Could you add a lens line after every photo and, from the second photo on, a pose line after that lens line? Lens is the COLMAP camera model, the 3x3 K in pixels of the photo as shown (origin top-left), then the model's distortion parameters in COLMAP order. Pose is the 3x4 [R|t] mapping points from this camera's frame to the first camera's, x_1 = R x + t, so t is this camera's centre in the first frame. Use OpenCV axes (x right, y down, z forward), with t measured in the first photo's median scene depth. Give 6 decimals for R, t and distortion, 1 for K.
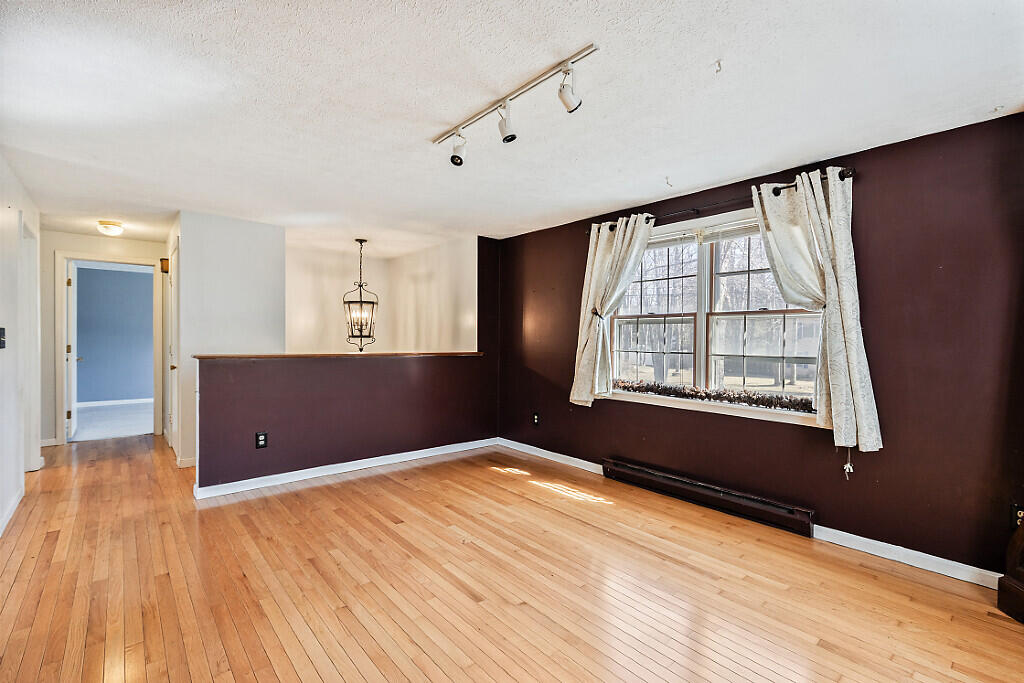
lens RADIAL K [[458.2, 0, 505.1], [0, 458.2, 342.9], [0, 0, 1]] dist [0.001364, 0.000033]
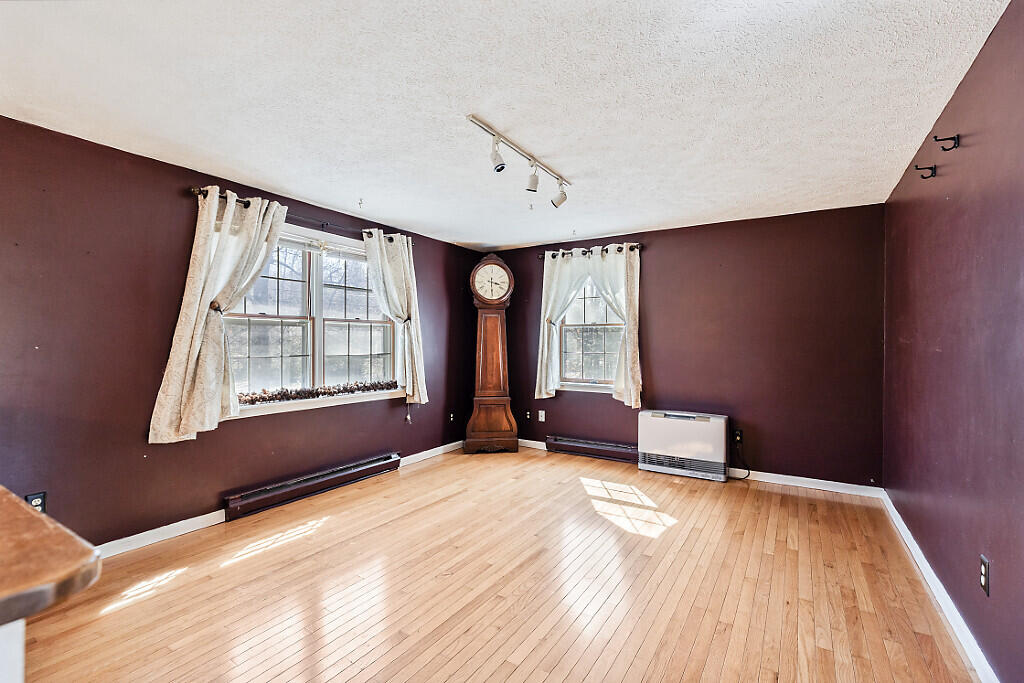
lens RADIAL K [[458.2, 0, 505.1], [0, 458.2, 342.9], [0, 0, 1]] dist [0.001364, 0.000033]
pose [[-0.291795, -0.012571, 0.956398, -0.739141], [0.007945, 0.999847, 0.015566, -0.018955], [-0.956448, 0.012140, -0.291650, 0.883042]]
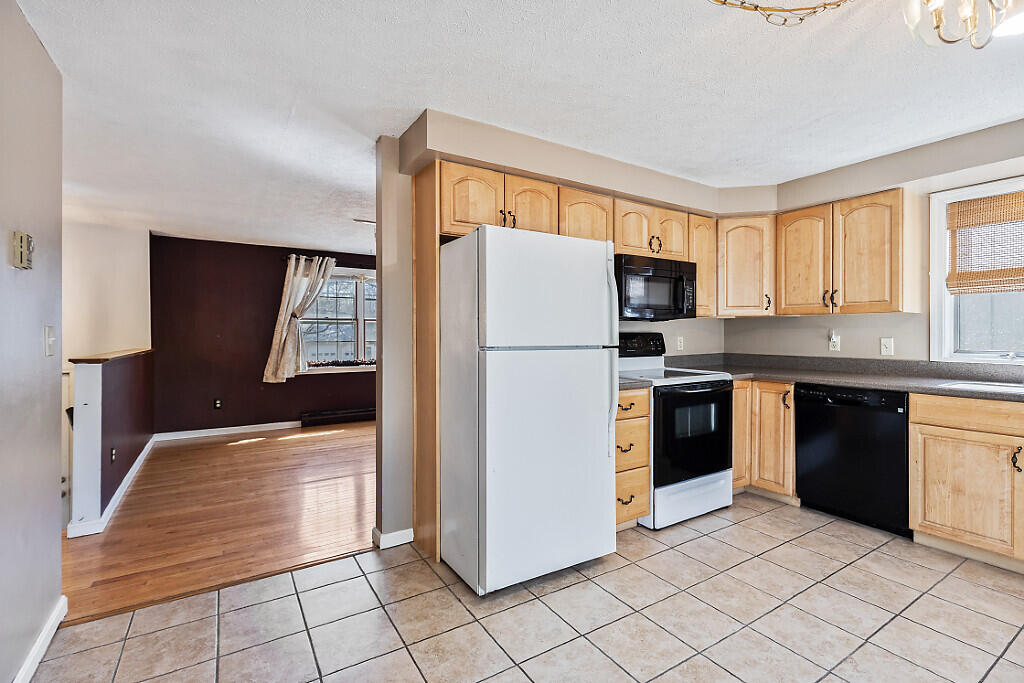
lens RADIAL K [[460.6, 0, 511.3], [0, 460.6, 335.1], [0, 0, 1]] dist [-0.002025, -0.000515]
pose [[0.144144, -0.013006, 0.989471, -1.306682], [0.013780, 0.999843, 0.011135, -0.013824], [-0.989461, 0.012030, 0.144301, 0.131539]]
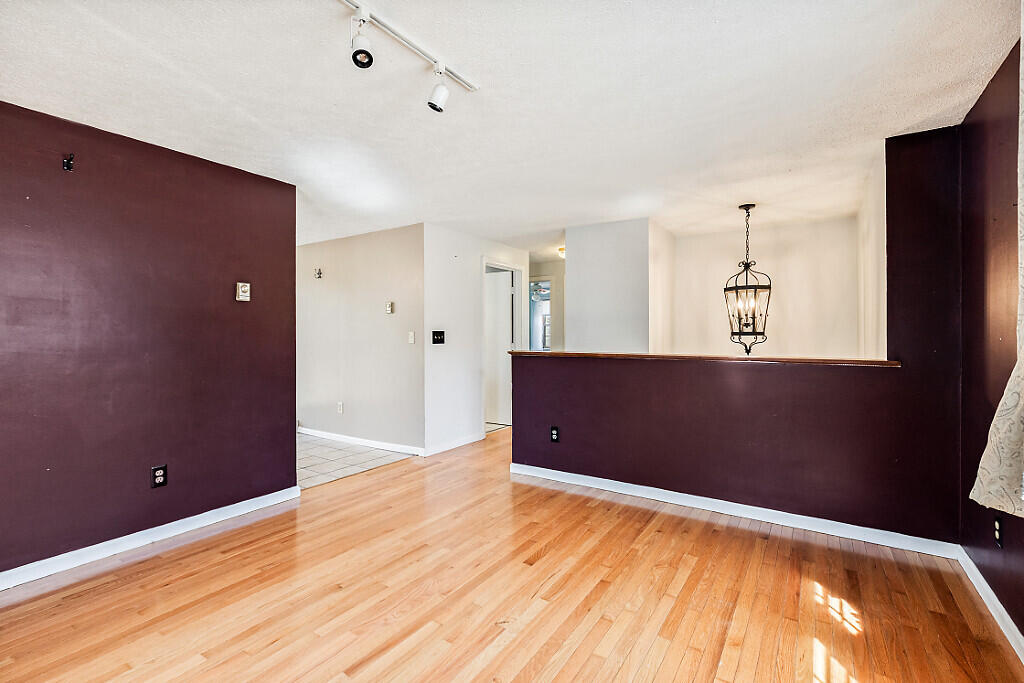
lens RADIAL K [[467.5, 0, 507.5], [0, 467.5, 334.5], [0, 0, 1]] dist [-0.000156, -0.000561]
pose [[0.275424, -0.010250, -0.961268, 0.469817], [-0.007736, 0.999887, -0.012879, -0.000300], [0.961292, 0.010984, 0.275314, 0.620173]]
